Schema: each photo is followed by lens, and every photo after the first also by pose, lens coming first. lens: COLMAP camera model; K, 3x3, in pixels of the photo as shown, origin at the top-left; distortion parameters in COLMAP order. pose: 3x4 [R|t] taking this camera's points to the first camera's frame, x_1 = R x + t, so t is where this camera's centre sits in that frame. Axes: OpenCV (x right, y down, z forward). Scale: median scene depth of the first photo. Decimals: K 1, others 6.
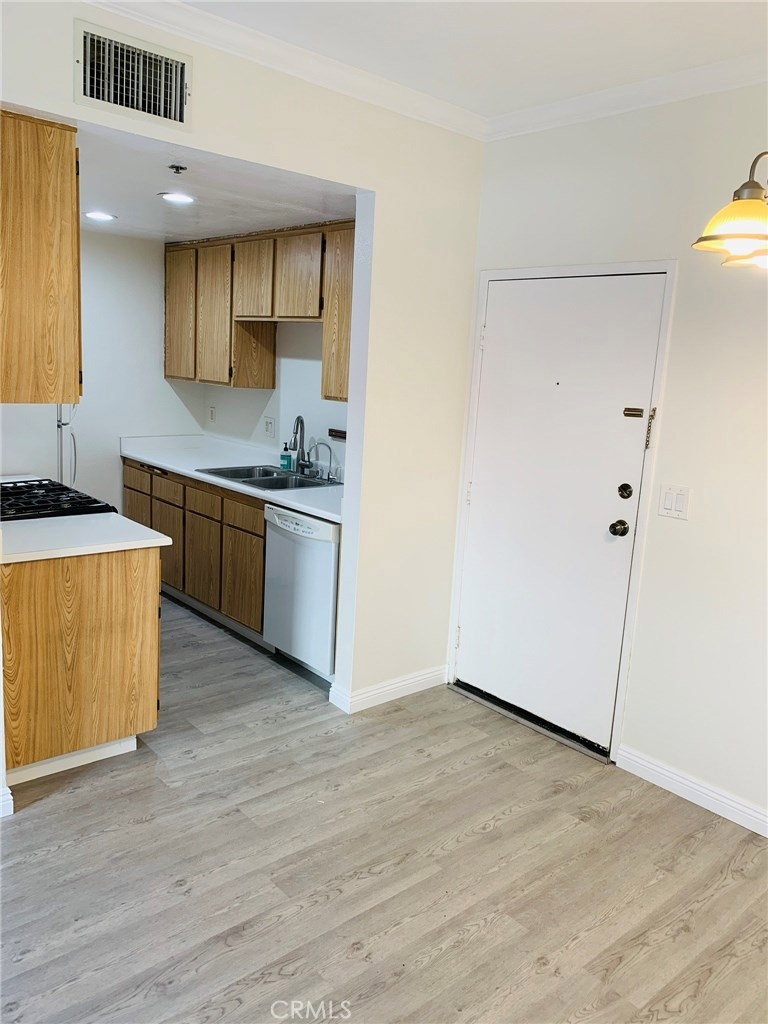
lens RADIAL K [[794.2, 0, 389.0], [0, 794.2, 498.6], [0, 0, 1]] dist [0.162623, -0.355871]
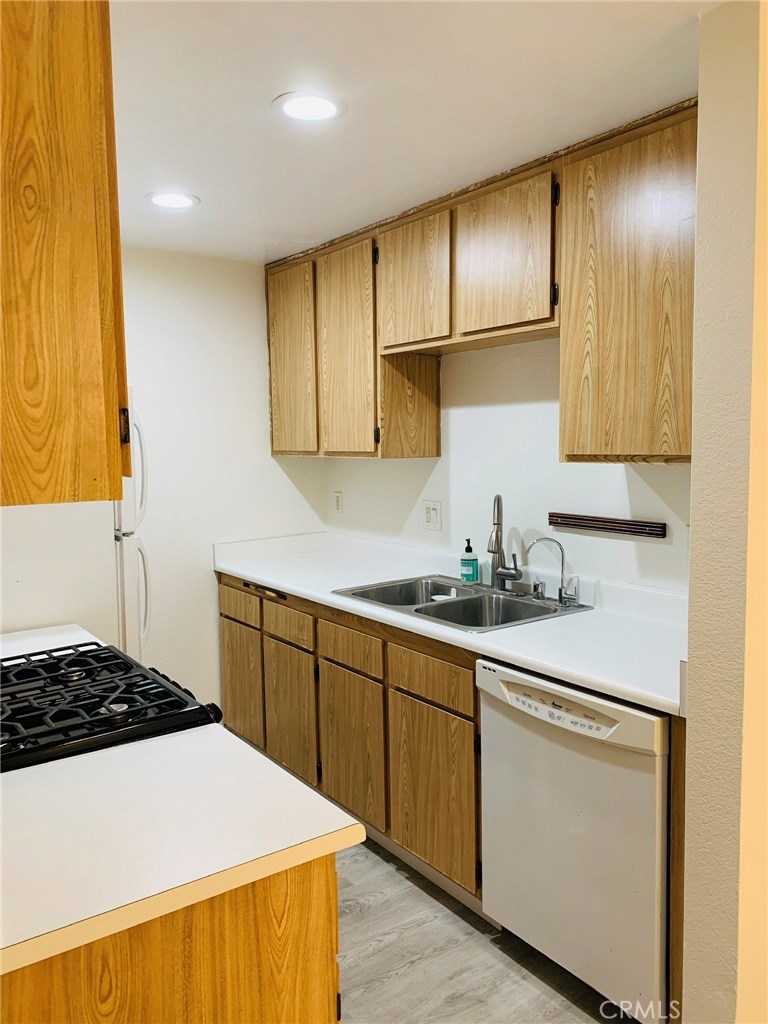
lens RADIAL K [[782.8, 0, 384.0], [0, 782.8, 512.0], [0, 0, 1]] dist [0.157326, -0.331933]
pose [[0.993426, -0.060251, -0.097341, -0.137413], [0.052173, 0.995141, -0.083504, -0.044543], [0.101899, 0.077876, 0.991742, 0.389393]]
